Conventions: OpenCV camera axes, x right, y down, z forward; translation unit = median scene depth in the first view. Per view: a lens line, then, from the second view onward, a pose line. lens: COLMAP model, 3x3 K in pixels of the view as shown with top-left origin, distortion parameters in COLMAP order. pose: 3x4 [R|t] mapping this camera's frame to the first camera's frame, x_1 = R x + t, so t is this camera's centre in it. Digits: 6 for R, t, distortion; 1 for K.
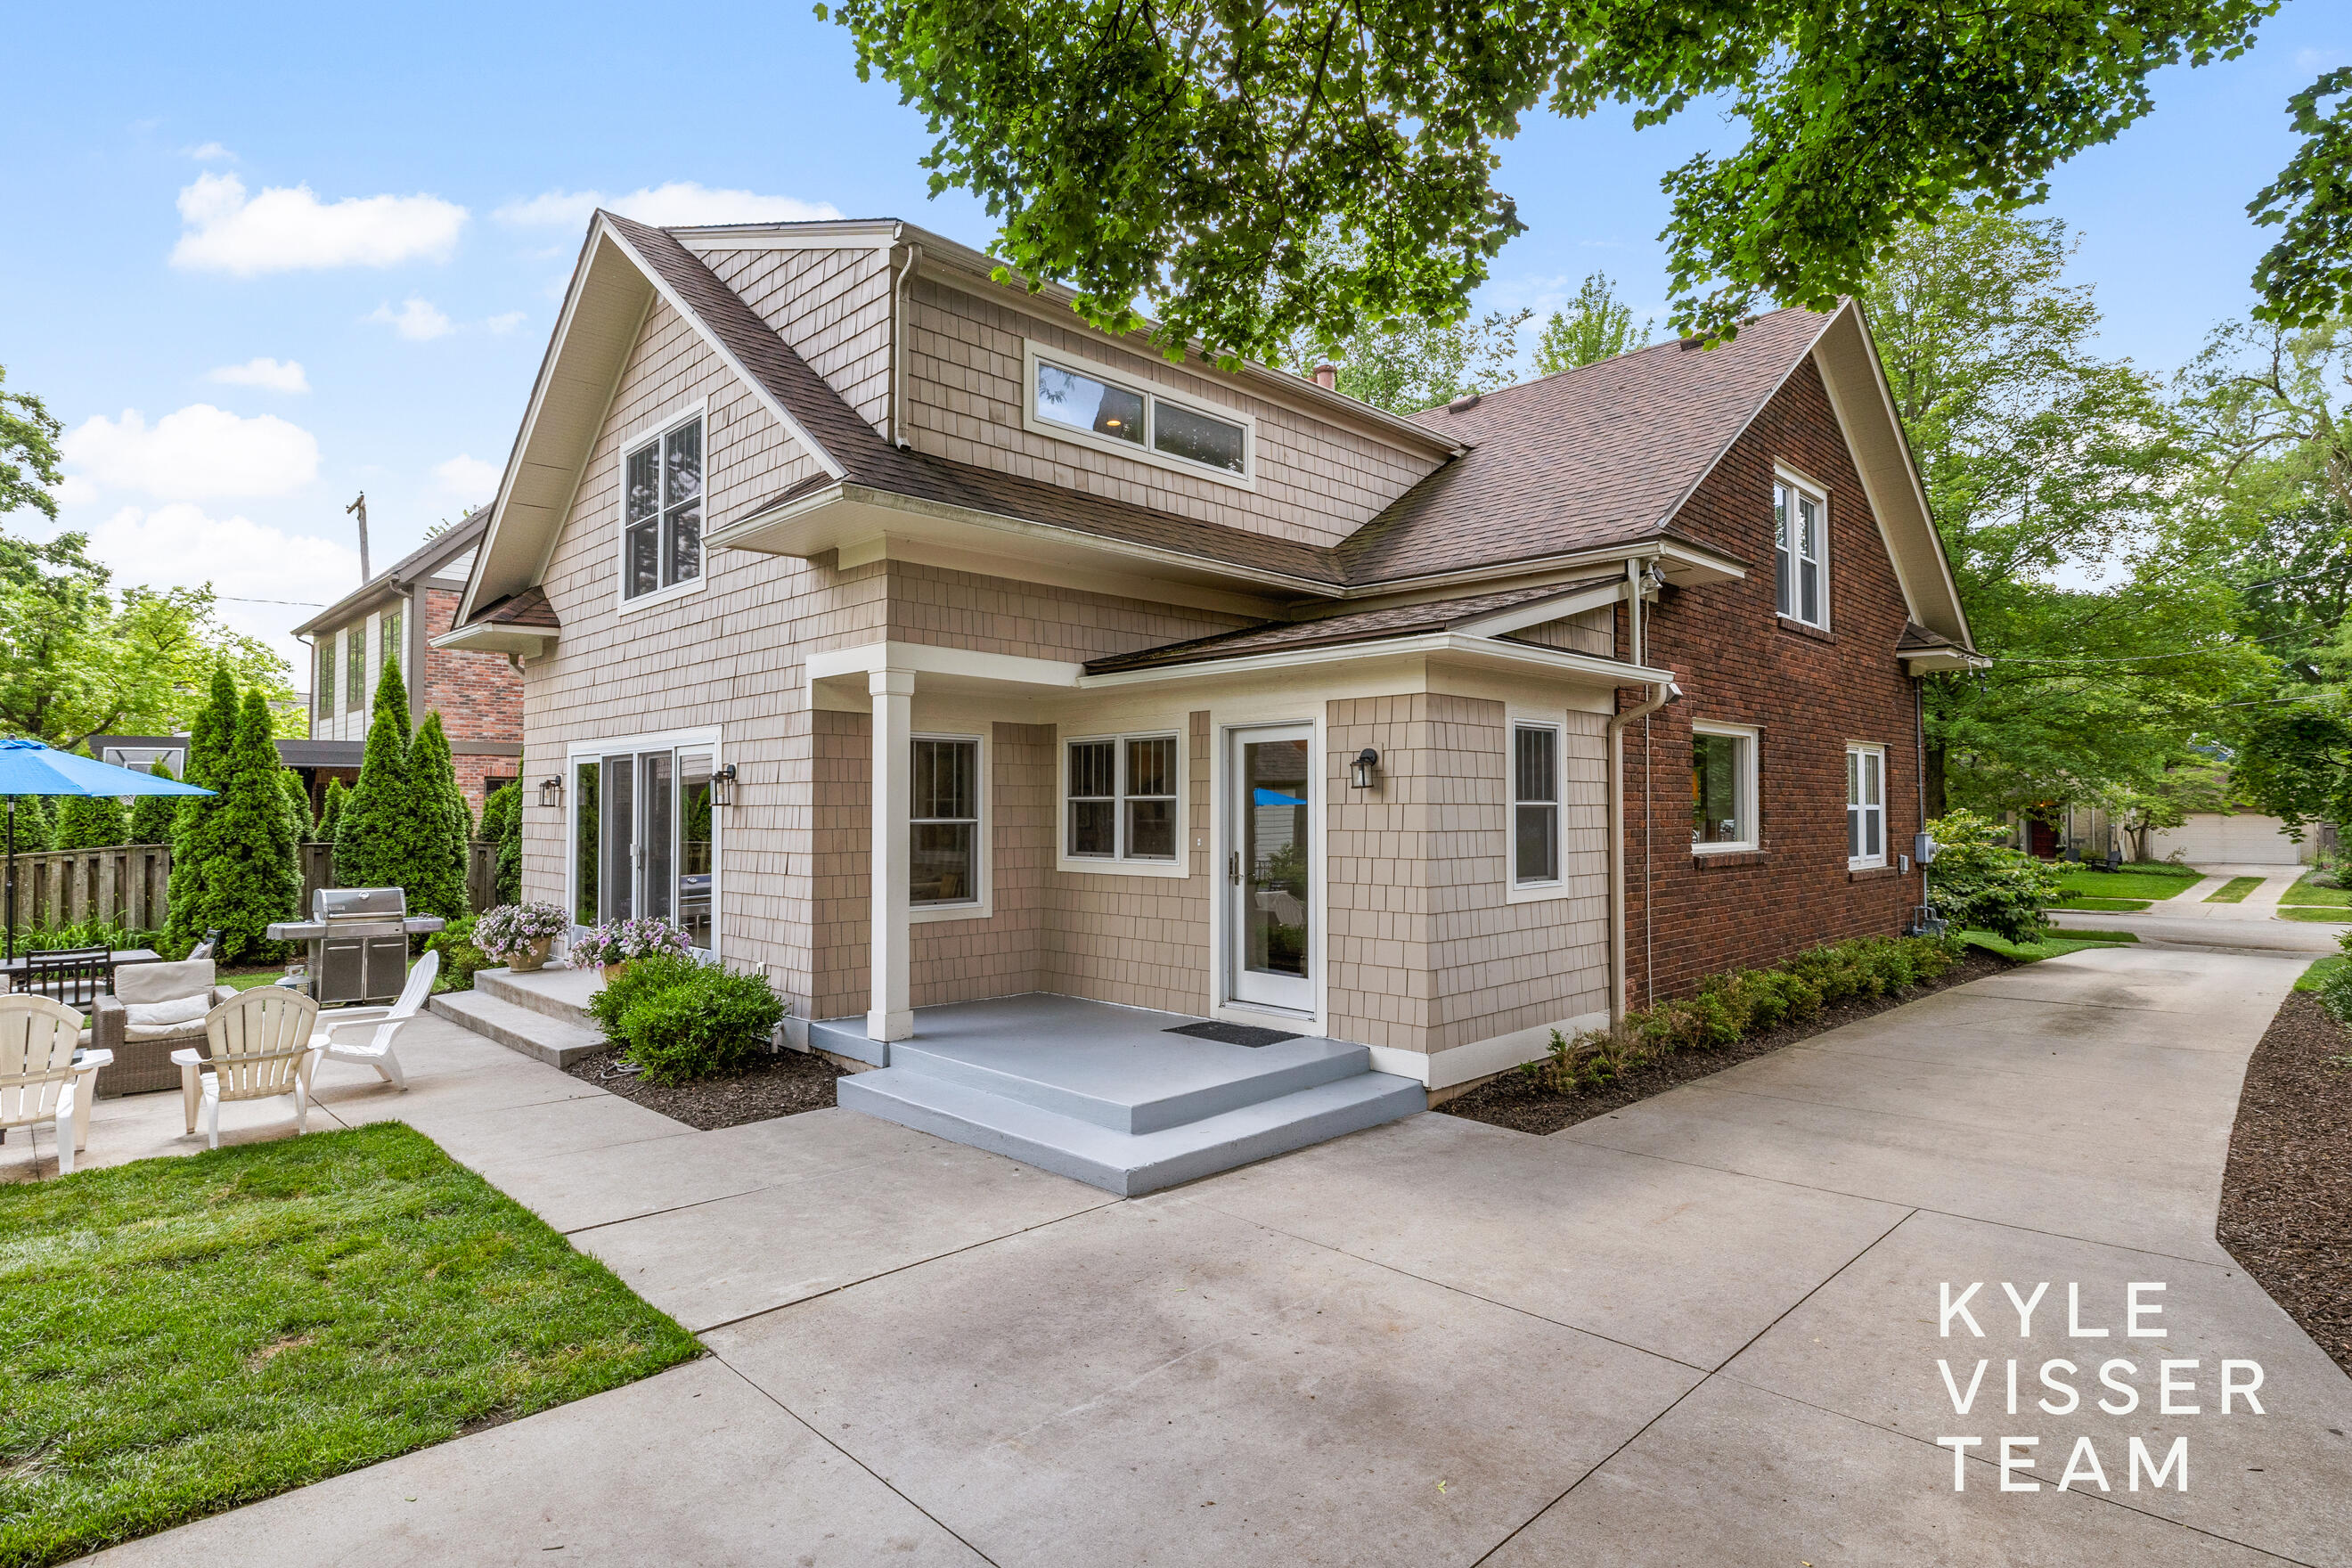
lens RADIAL K [[1212.3, 0, 1186.0], [0, 1212.3, 781.6], [0, 0, 1]] dist [-0.004787, -0.000182]
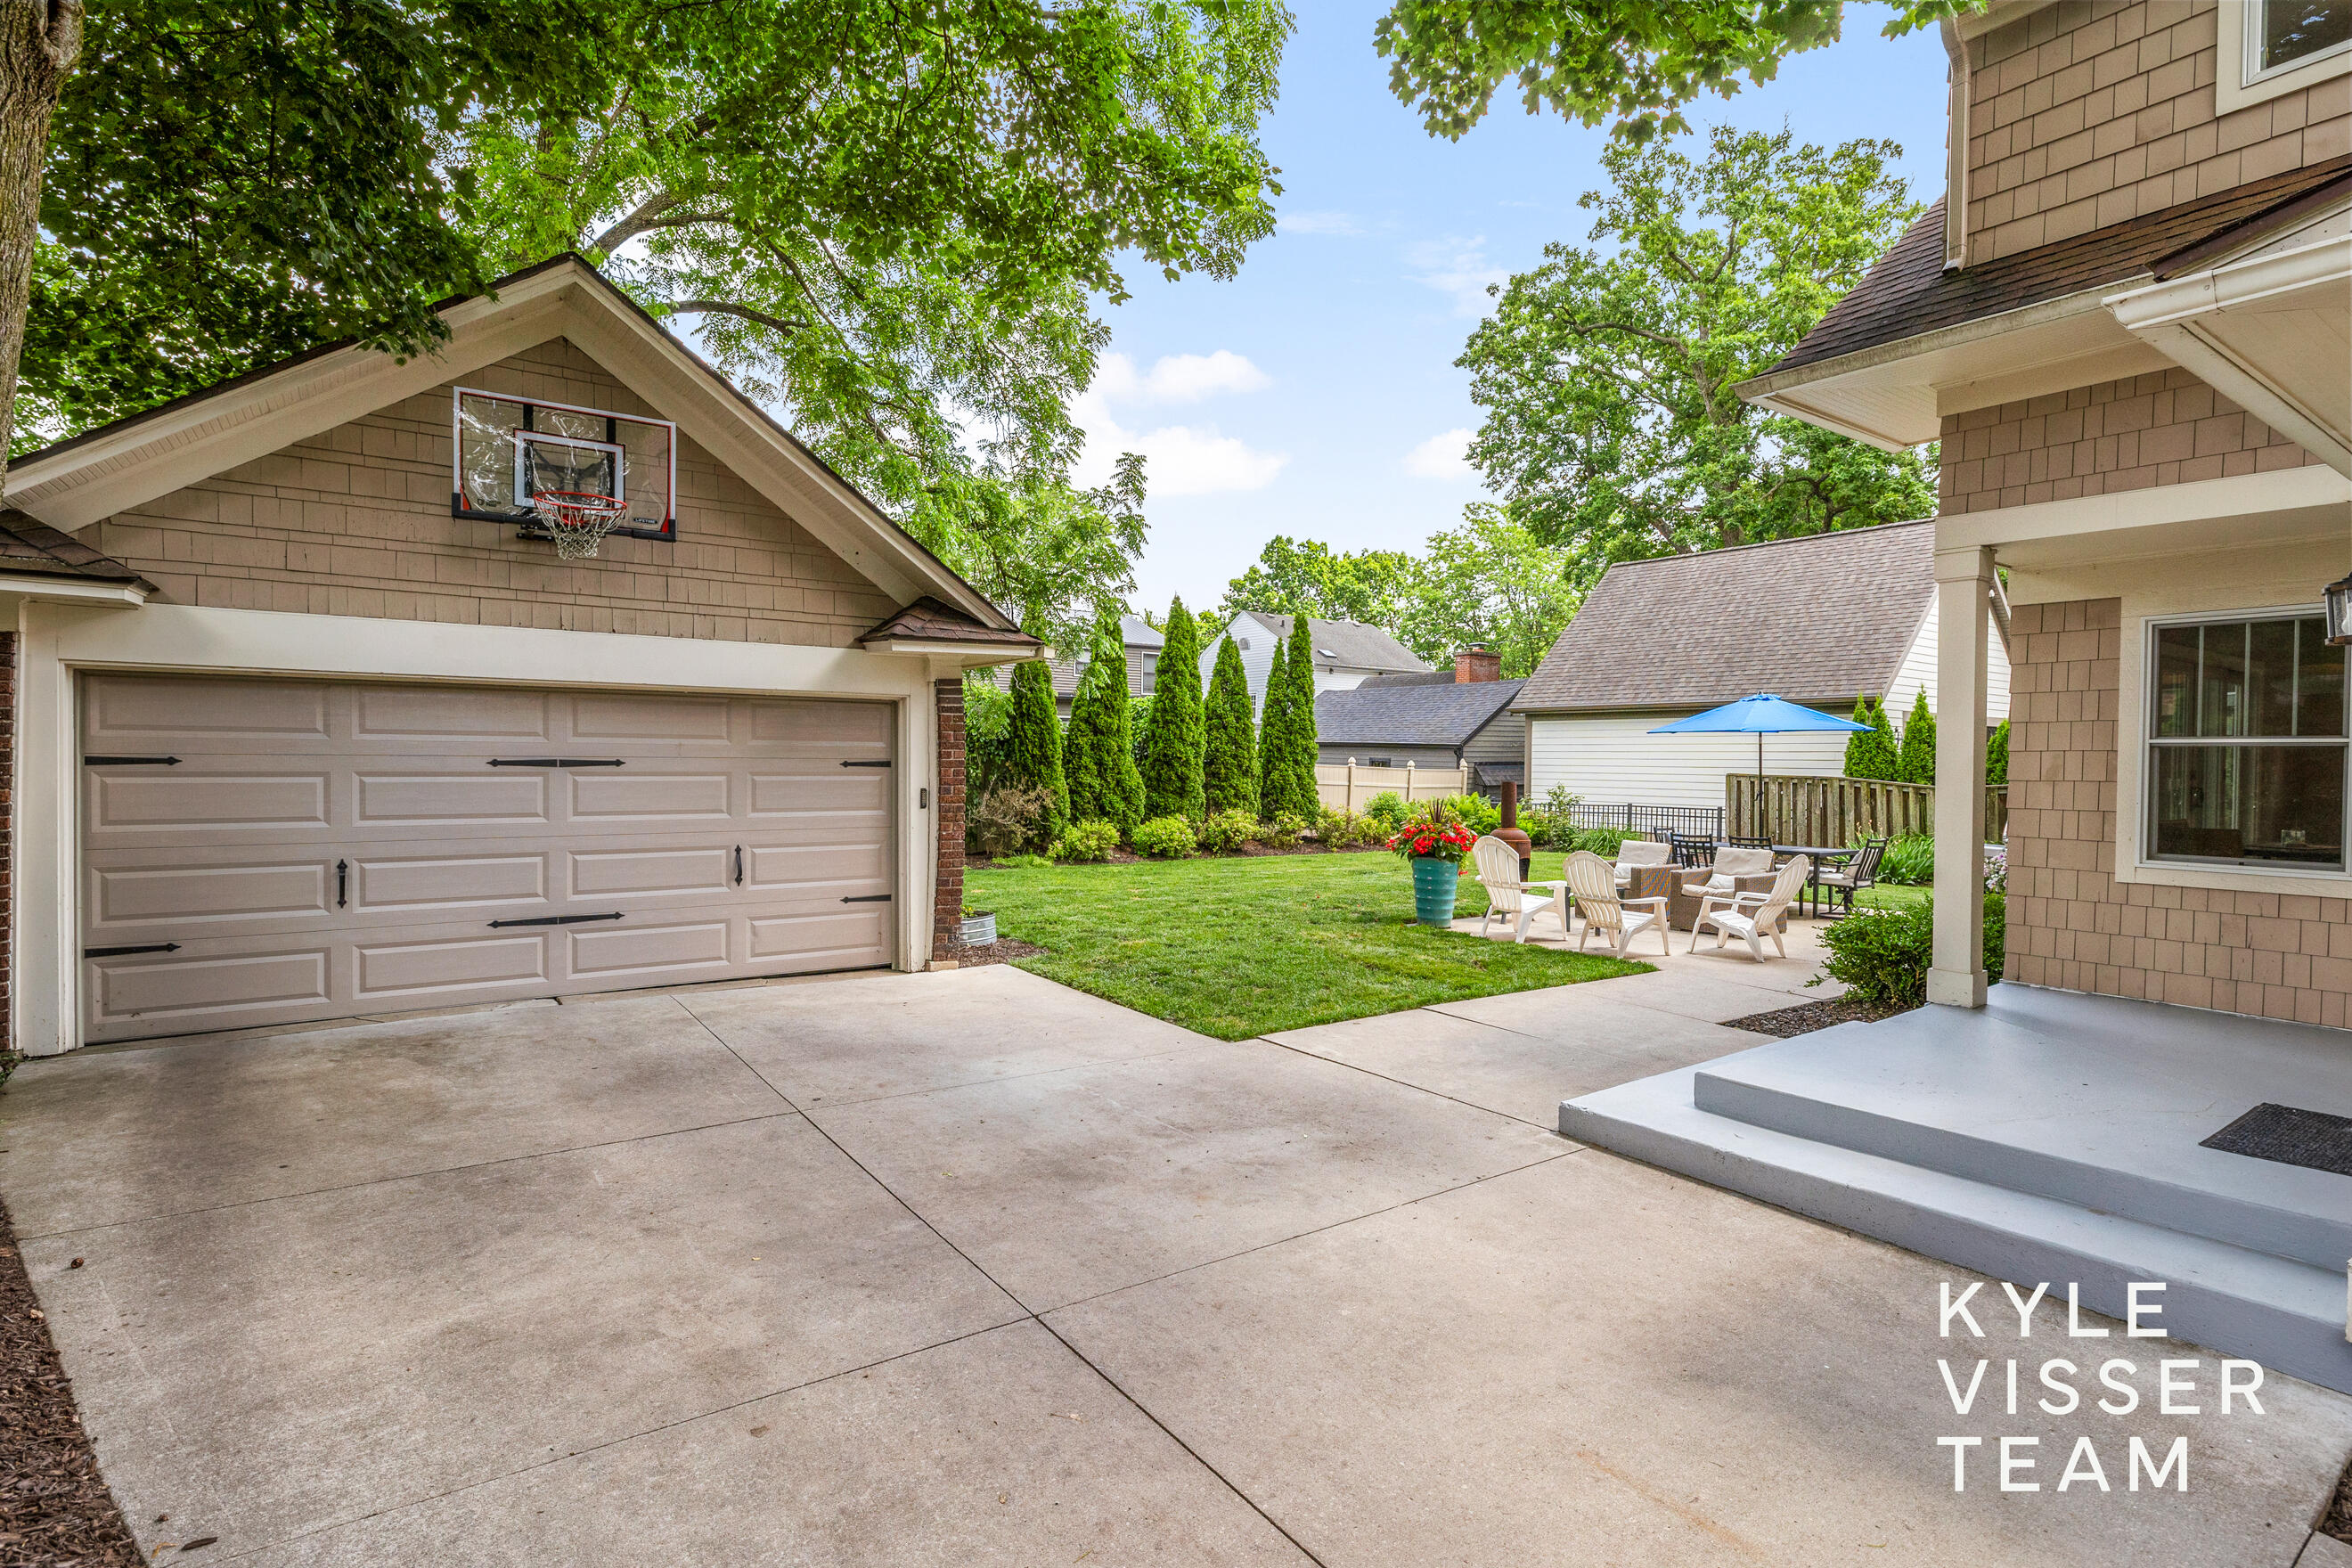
lens RADIAL K [[1164.2, 0, 1179.7], [0, 1164.2, 768.6], [0, 0, 1]] dist [-0.011175, -0.000286]
pose [[-0.173736, 0.009681, -0.984745, 0.812329], [0.012971, 0.999887, 0.007541, 0.053268], [0.984707, -0.011463, -0.173842, 0.816104]]
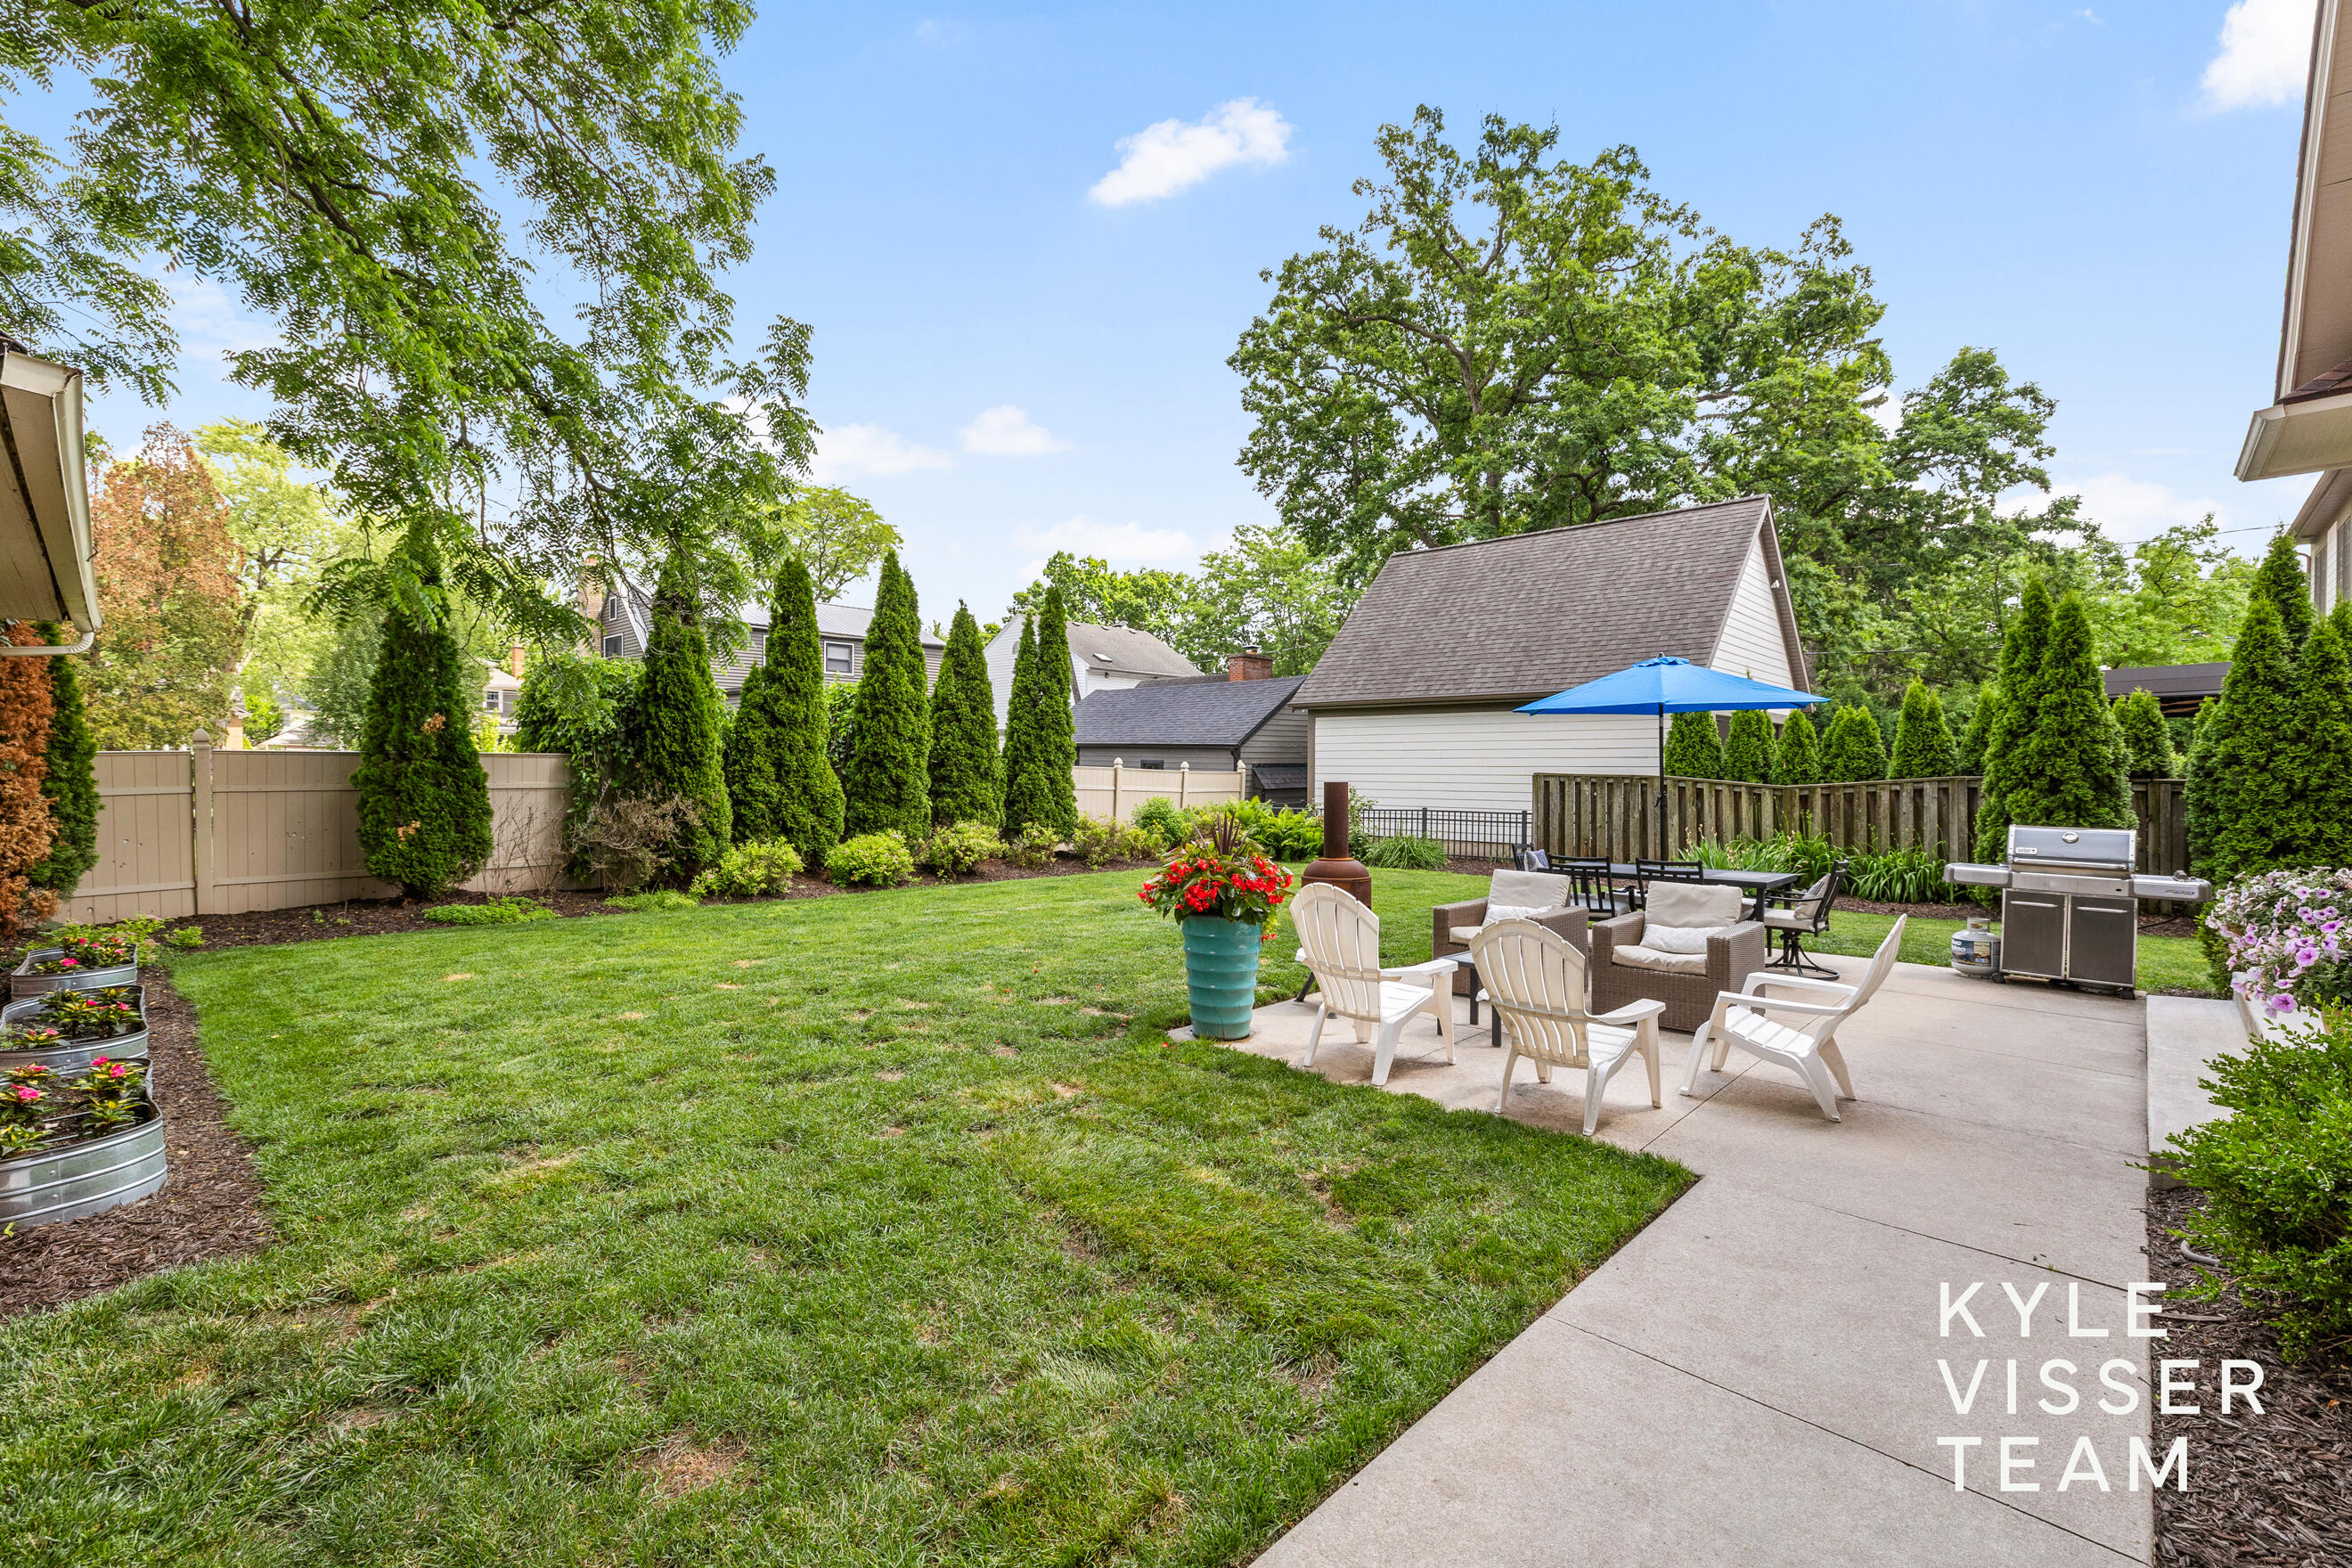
lens RADIAL K [[1010.2, 0, 1186.6], [0, 1010.2, 776.3], [0, 0, 1]] dist [0.001777, -0.000024]
pose [[0.020937, 0.010811, -0.999722, -0.149559], [0.017943, 0.999776, 0.011187, 0.075837], [0.999620, -0.018173, 0.020739, 0.843493]]
